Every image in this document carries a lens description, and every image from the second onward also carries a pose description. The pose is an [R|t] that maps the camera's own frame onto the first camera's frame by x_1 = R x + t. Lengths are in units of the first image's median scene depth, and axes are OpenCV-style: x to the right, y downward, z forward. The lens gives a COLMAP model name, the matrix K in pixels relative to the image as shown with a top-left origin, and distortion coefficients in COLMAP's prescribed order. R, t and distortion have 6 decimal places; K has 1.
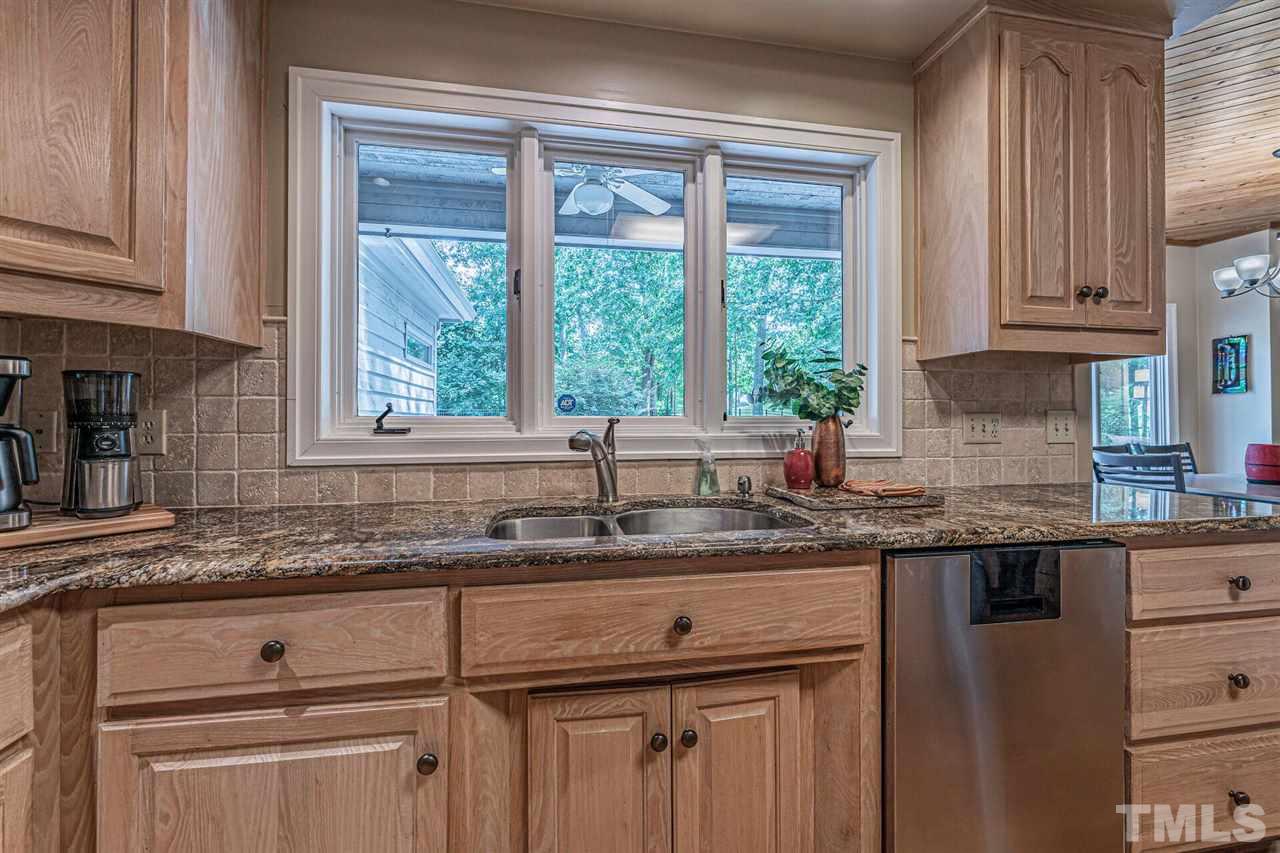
lens RADIAL K [[519.9, 0, 636.2], [0, 519.9, 413.3], [0, 0, 1]] dist [0.000965, 0.000012]
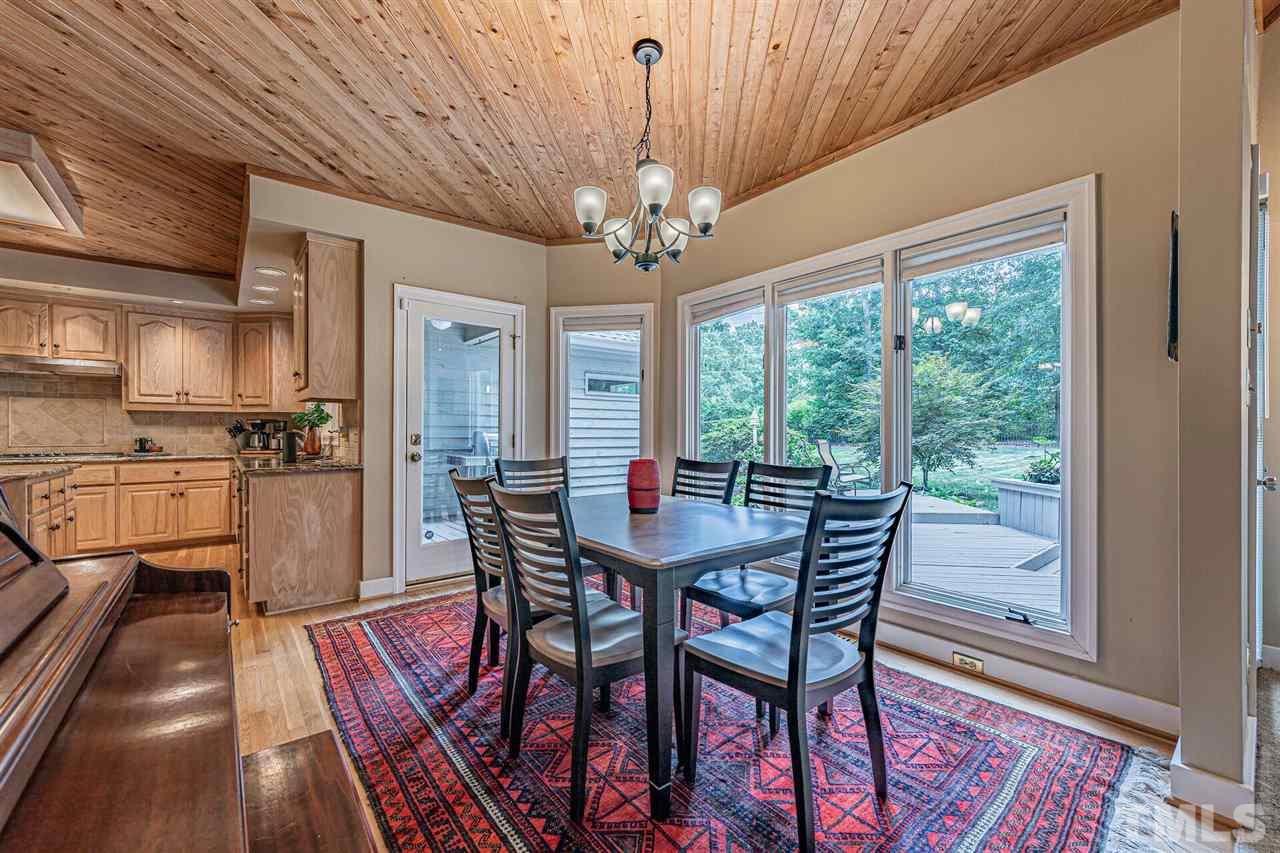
lens RADIAL K [[517.2, 0, 638.5], [0, 517.2, 434.0], [0, 0, 1]] dist [0.000835, -0.000296]
pose [[0.480375, 0.001356, -0.877062, 3.899408], [0.009067, 0.999938, 0.006512, 0.031874], [0.877016, -0.011080, 0.480333, 1.330044]]
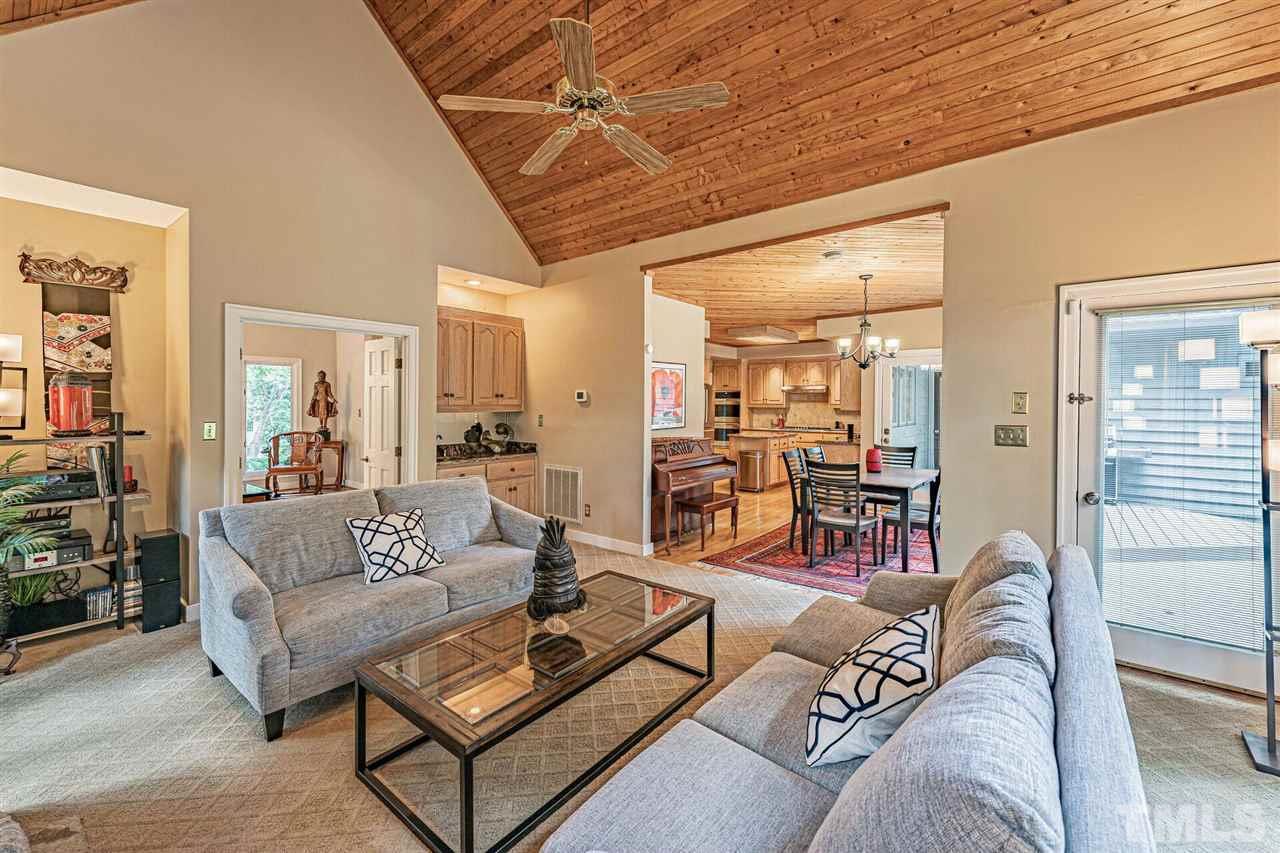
lens RADIAL K [[523.4, 0, 624.0], [0, 523.4, 402.6], [0, 0, 1]] dist [0.000382, -0.000045]
pose [[-0.764191, -0.000001, -0.644990, 6.156580], [0.004625, 0.999974, -0.005482, -0.185312], [0.644974, -0.007172, -0.764171, 3.729814]]
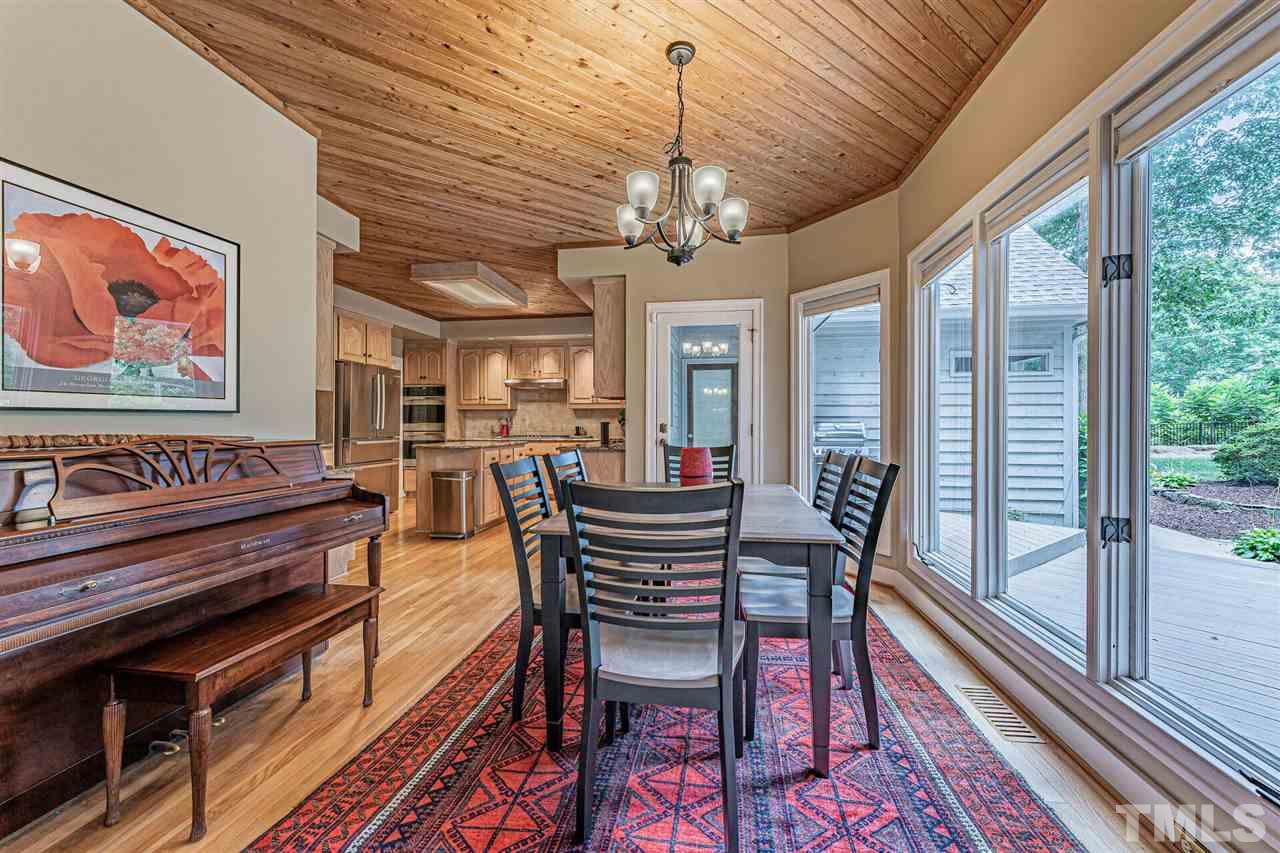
lens RADIAL K [[514.6, 0, 639.1], [0, 514.6, 424.9], [0, 0, 1]] dist [0.004760, -0.000073]
pose [[-0.325834, 0.002524, -0.945424, 4.100613], [0.012199, 0.999924, -0.001535, 0.052433], [0.945348, -0.012034, -0.325840, 2.449381]]
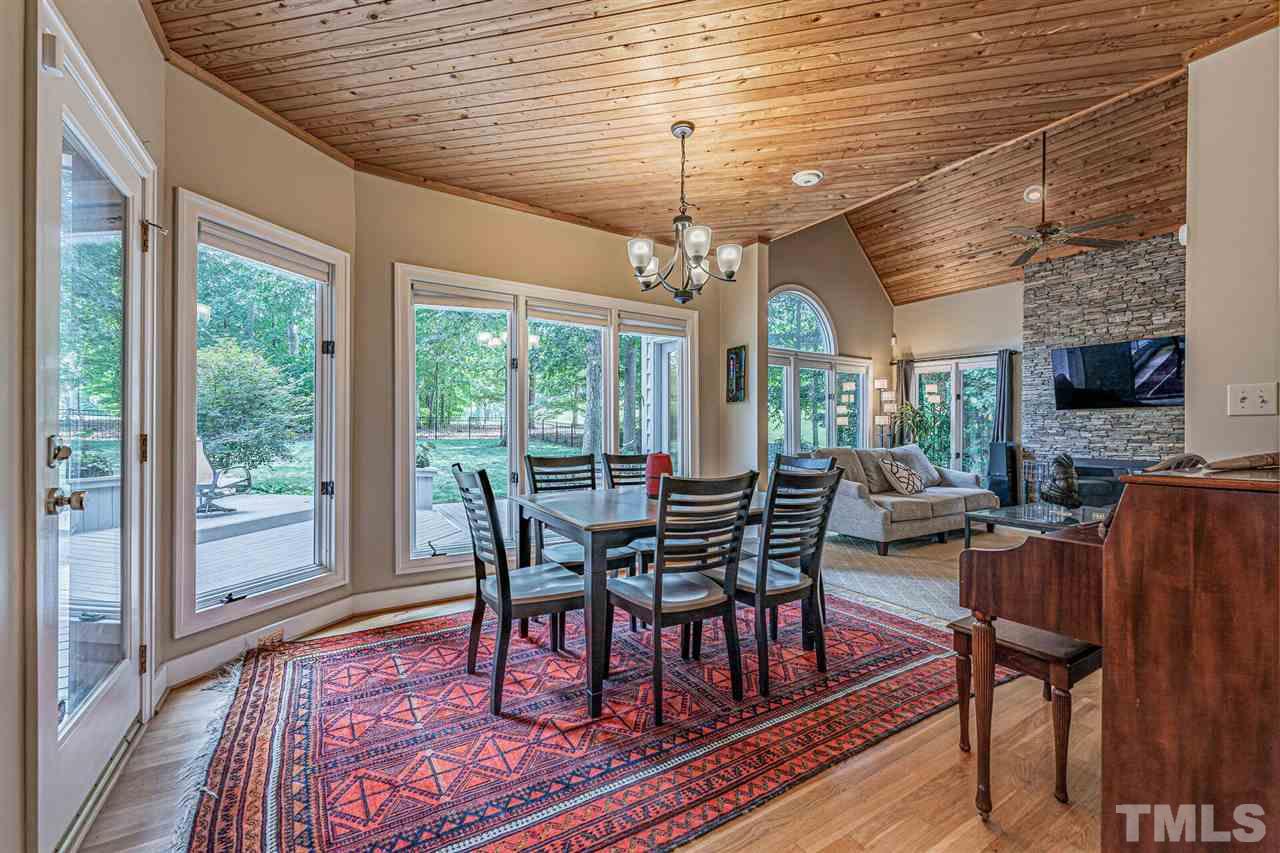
lens RADIAL K [[516.0, 0, 631.2], [0, 516.0, 428.8], [0, 0, 1]] dist [0.004424, 0.000252]
pose [[0.931197, 0.002372, 0.364507, 1.754519], [-0.007135, 0.999906, 0.011721, 0.010847], [-0.364445, -0.013515, 0.931127, 0.393133]]
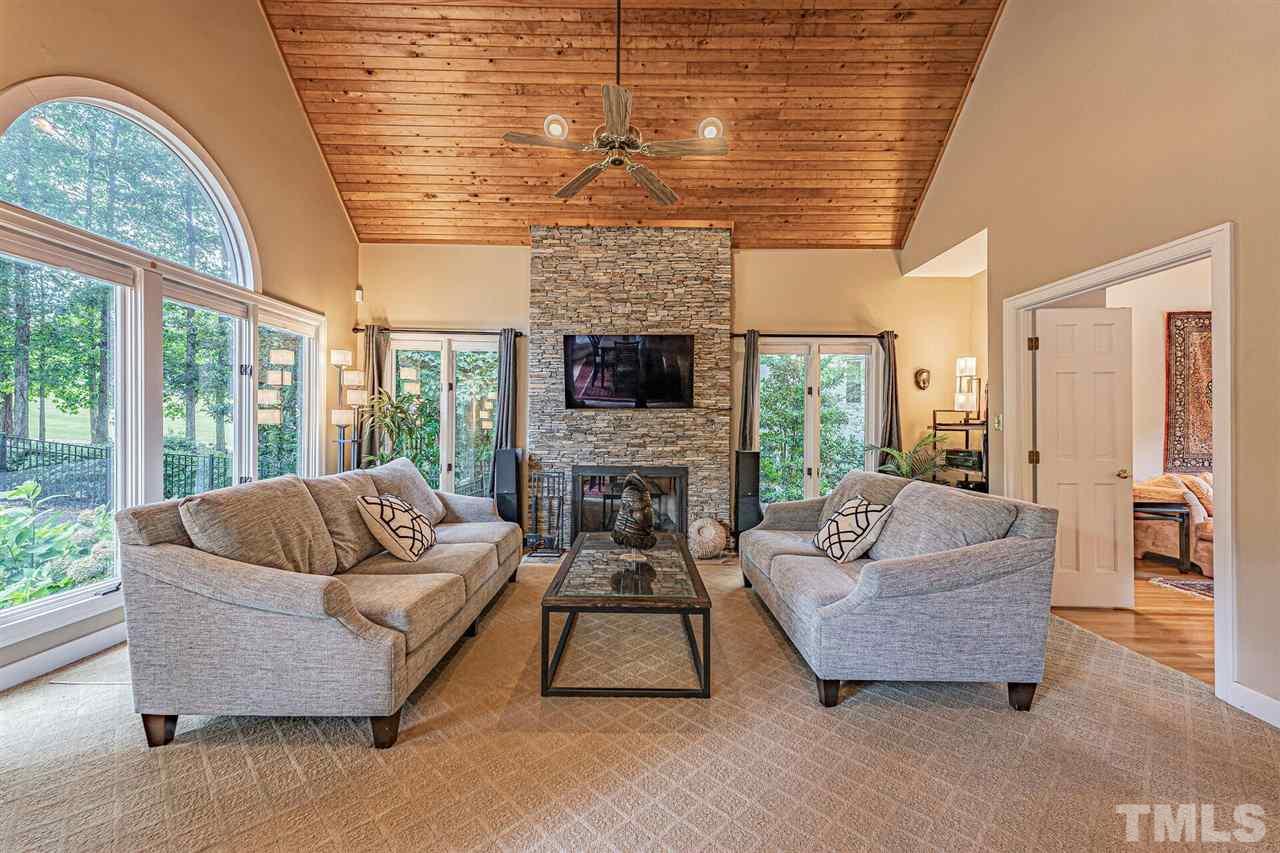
lens RADIAL K [[514.6, 0, 639.1], [0, 514.6, 424.9], [0, 0, 1]] dist [0.004760, -0.000073]
pose [[0.176624, 0.004622, 0.984268, 3.171294], [-0.018779, 0.999823, -0.001325, -0.013597], [-0.984099, -0.018249, 0.176680, 1.931301]]
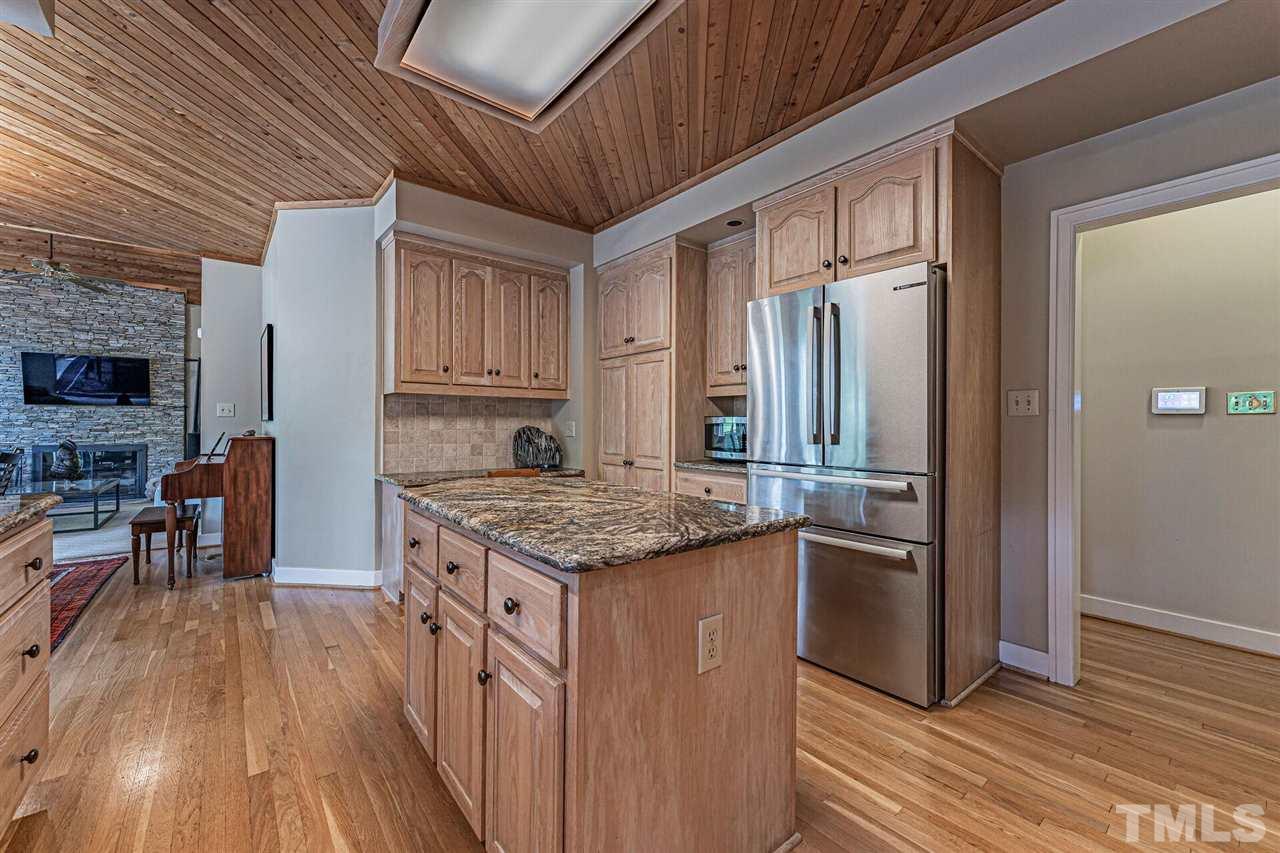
lens RADIAL K [[511.0, 0, 635.3], [0, 511.0, 424.8], [0, 0, 1]] dist [0.000004, 0.000106]
pose [[-0.480374, -0.002586, 0.877060, -0.383004], [-0.015796, 0.999859, -0.005704, 0.010076], [-0.876922, -0.016594, -0.480347, 0.343474]]
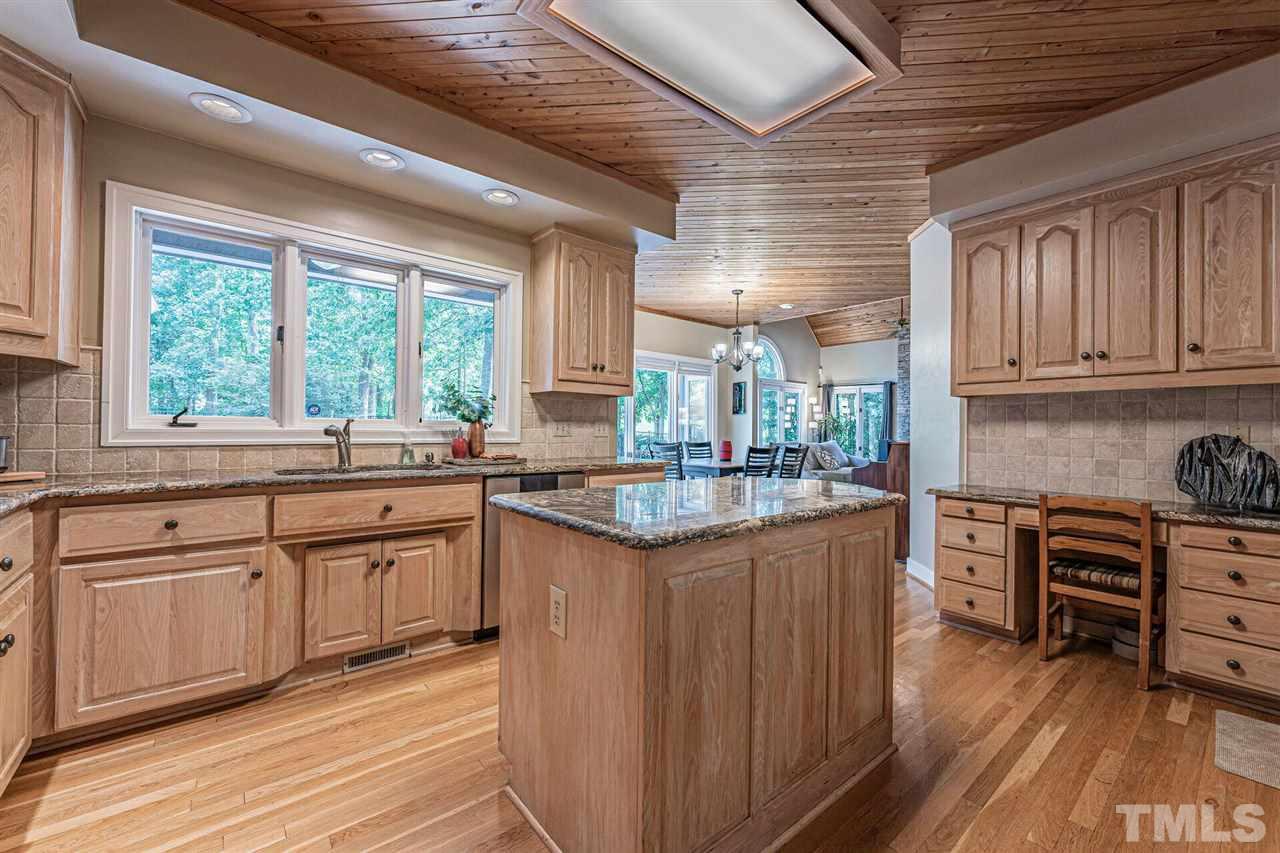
lens RADIAL K [[511.0, 0, 635.3], [0, 511.0, 424.8], [0, 0, 1]] dist [0.000004, 0.000106]
pose [[0.872527, 0.015361, 0.488325, -0.045713], [-0.017766, 0.999842, 0.000292, 0.011096], [-0.488243, -0.008930, 0.872662, -1.048896]]
